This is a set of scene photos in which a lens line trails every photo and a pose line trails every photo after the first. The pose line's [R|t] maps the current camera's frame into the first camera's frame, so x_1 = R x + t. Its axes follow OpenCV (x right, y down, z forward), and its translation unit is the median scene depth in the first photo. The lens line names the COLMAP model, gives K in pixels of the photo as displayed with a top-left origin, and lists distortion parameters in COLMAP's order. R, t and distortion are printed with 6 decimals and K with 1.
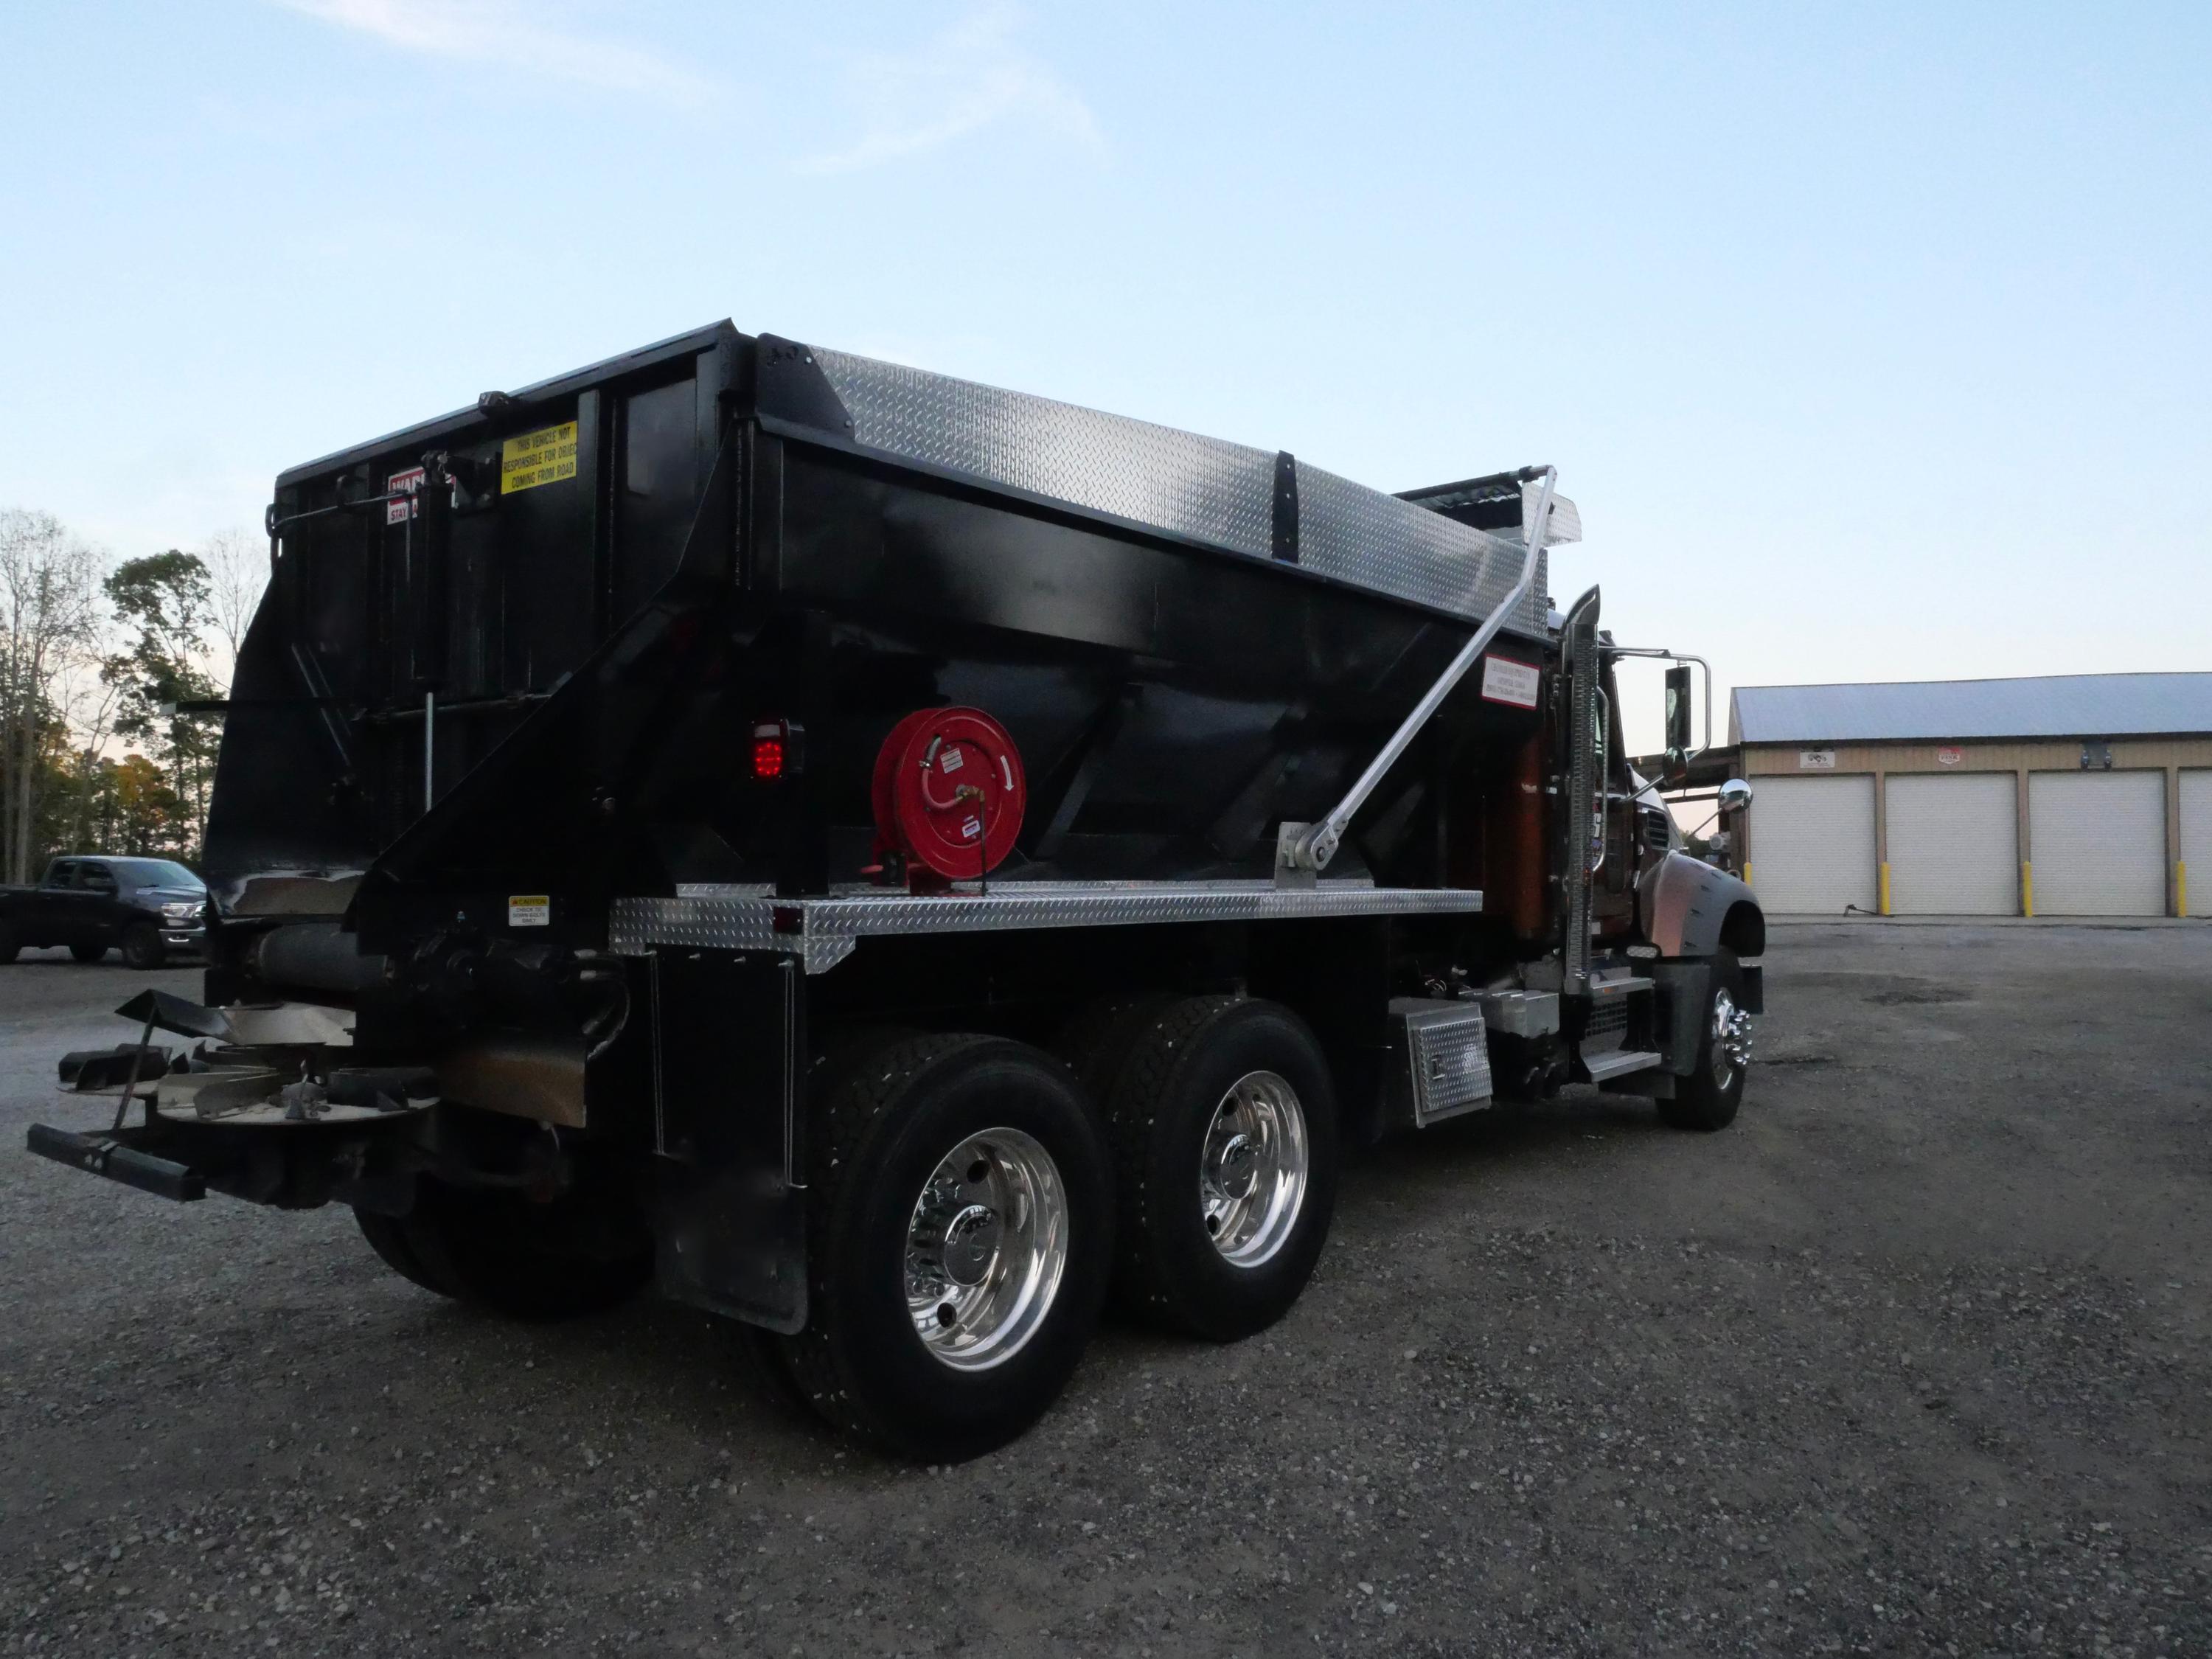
lens RADIAL K [[1618.5, 0, 1106.0], [0, 1618.5, 829.5], [0, 0, 1]] dist [-0.062451, 0.018346]
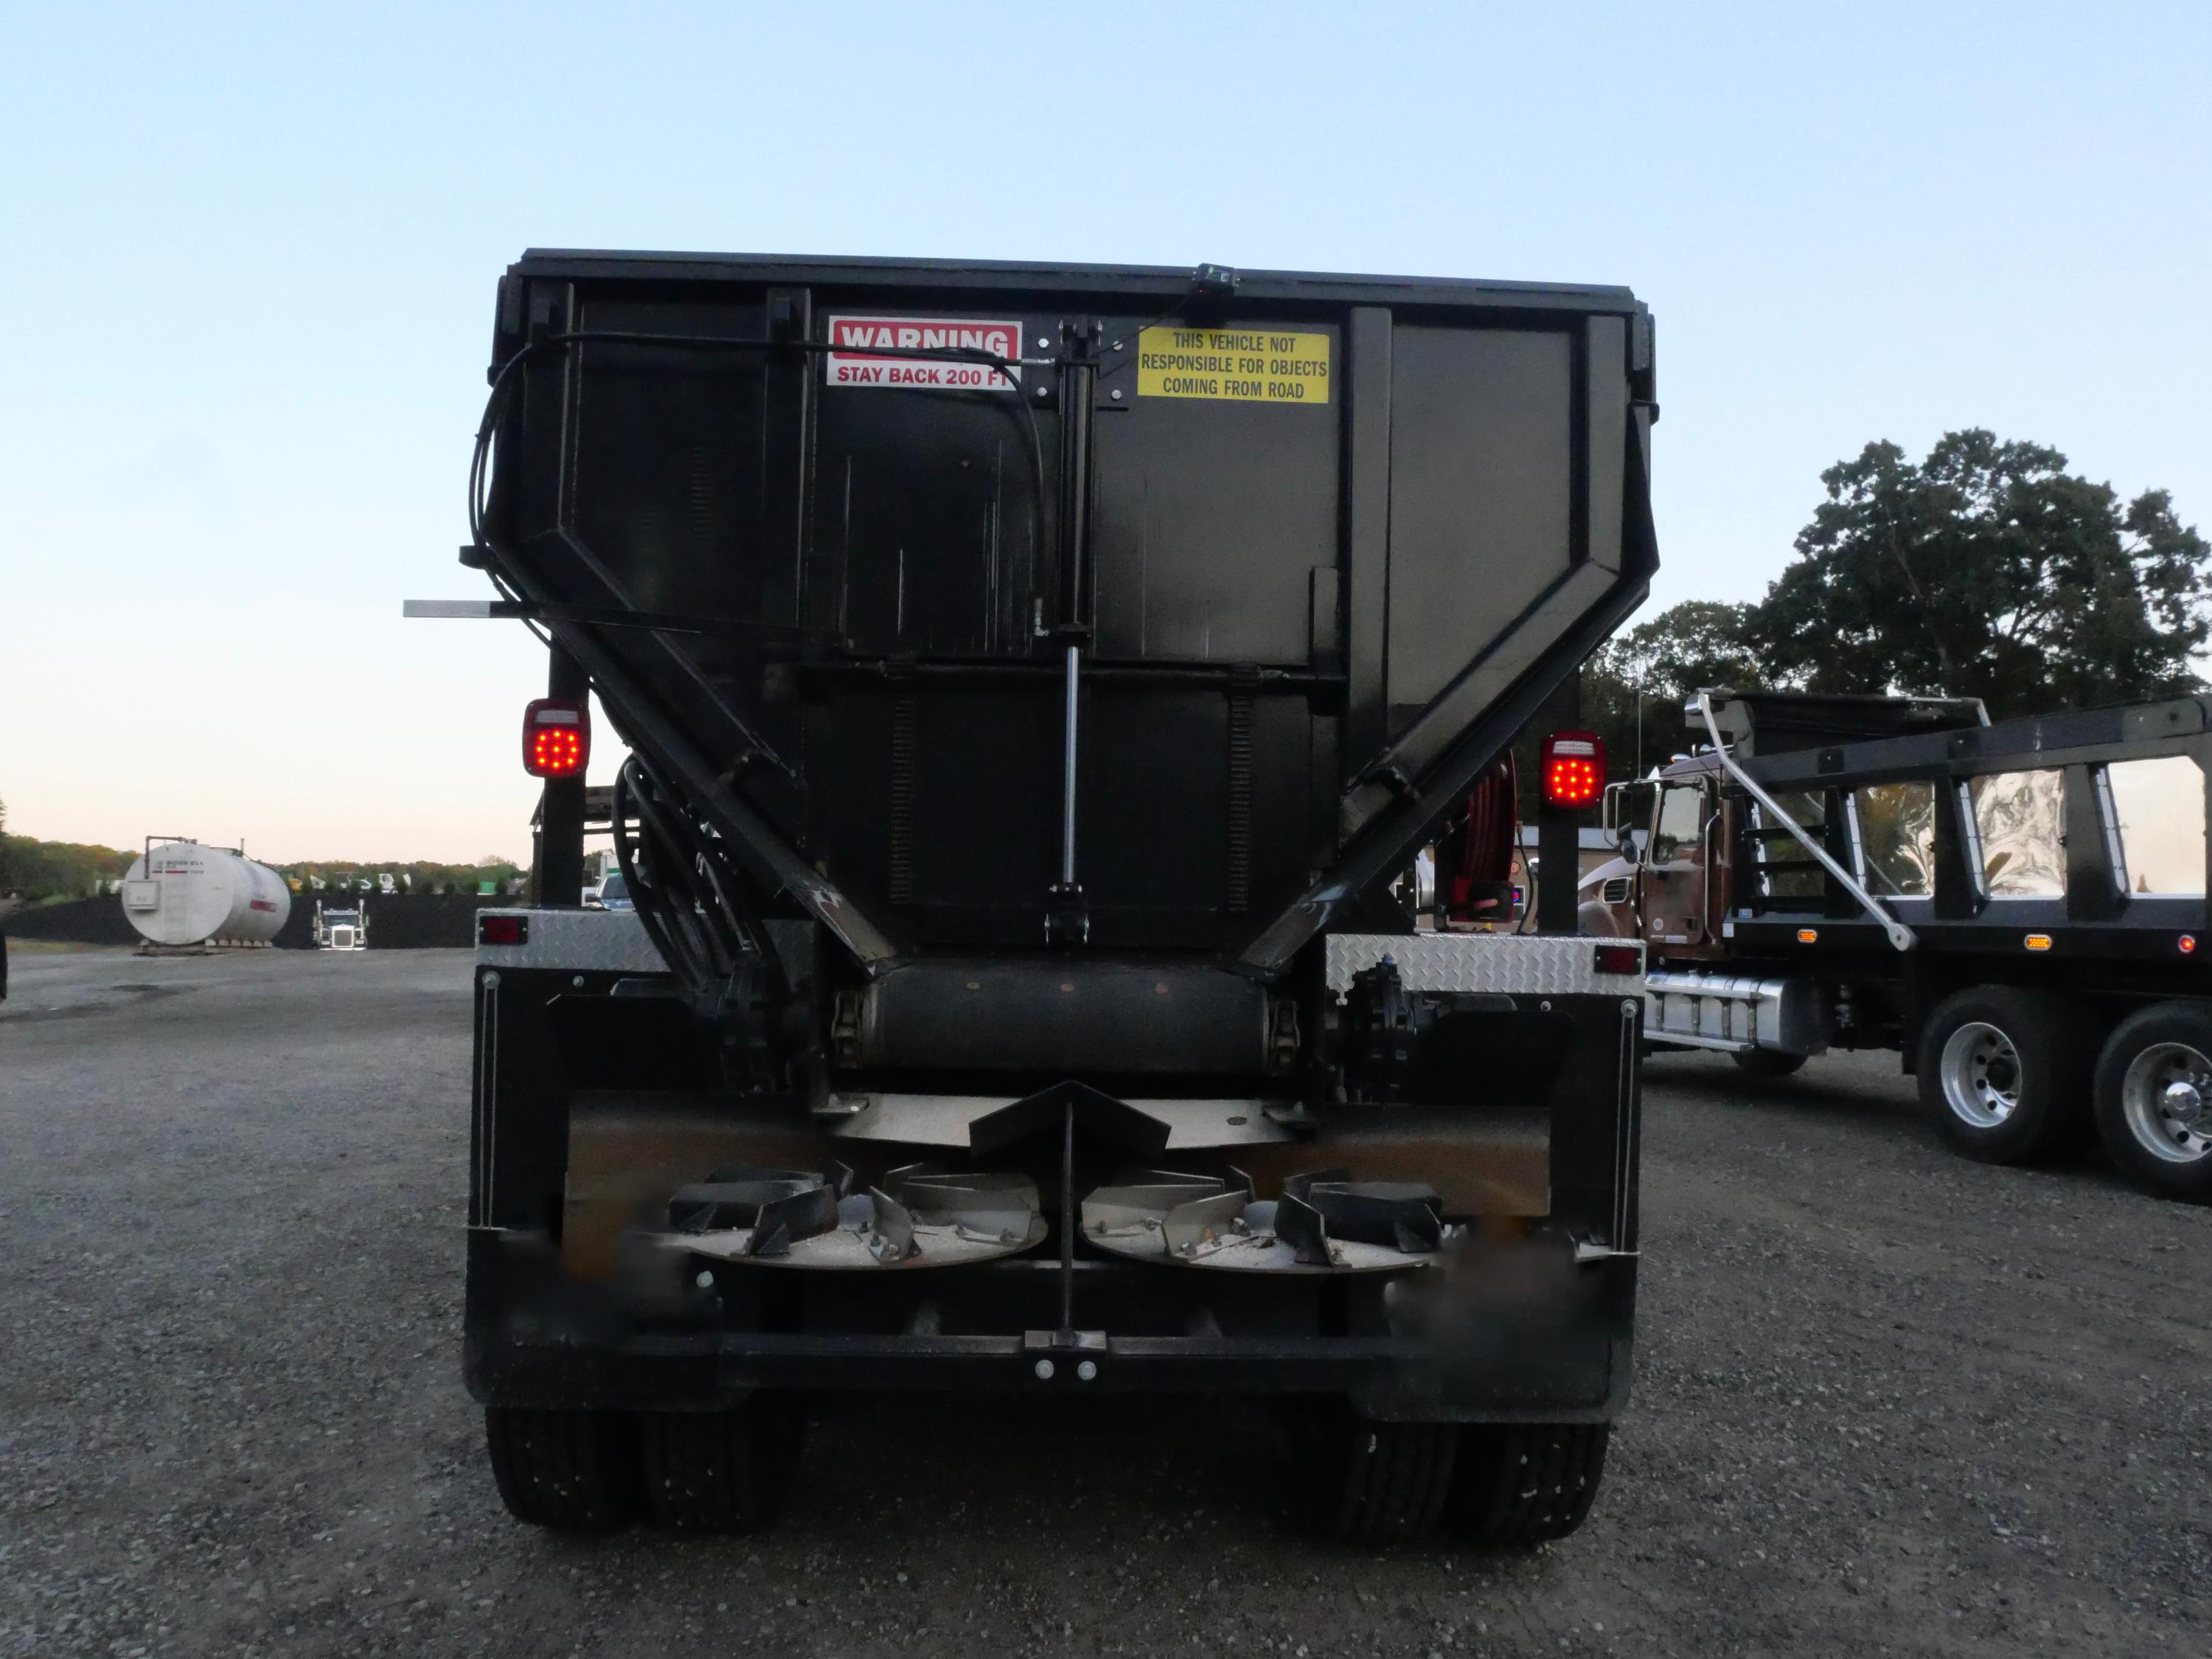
lens RADIAL K [[1592.3, 0, 1106.0], [0, 1592.3, 829.5], [0, 0, 1]] dist [0.005126, 0.002445]
pose [[0.752950, 0.048190, 0.656311, -0.892644], [-0.034819, 0.998836, -0.033395, 0.020455], [-0.657156, 0.002293, 0.753751, 0.458322]]
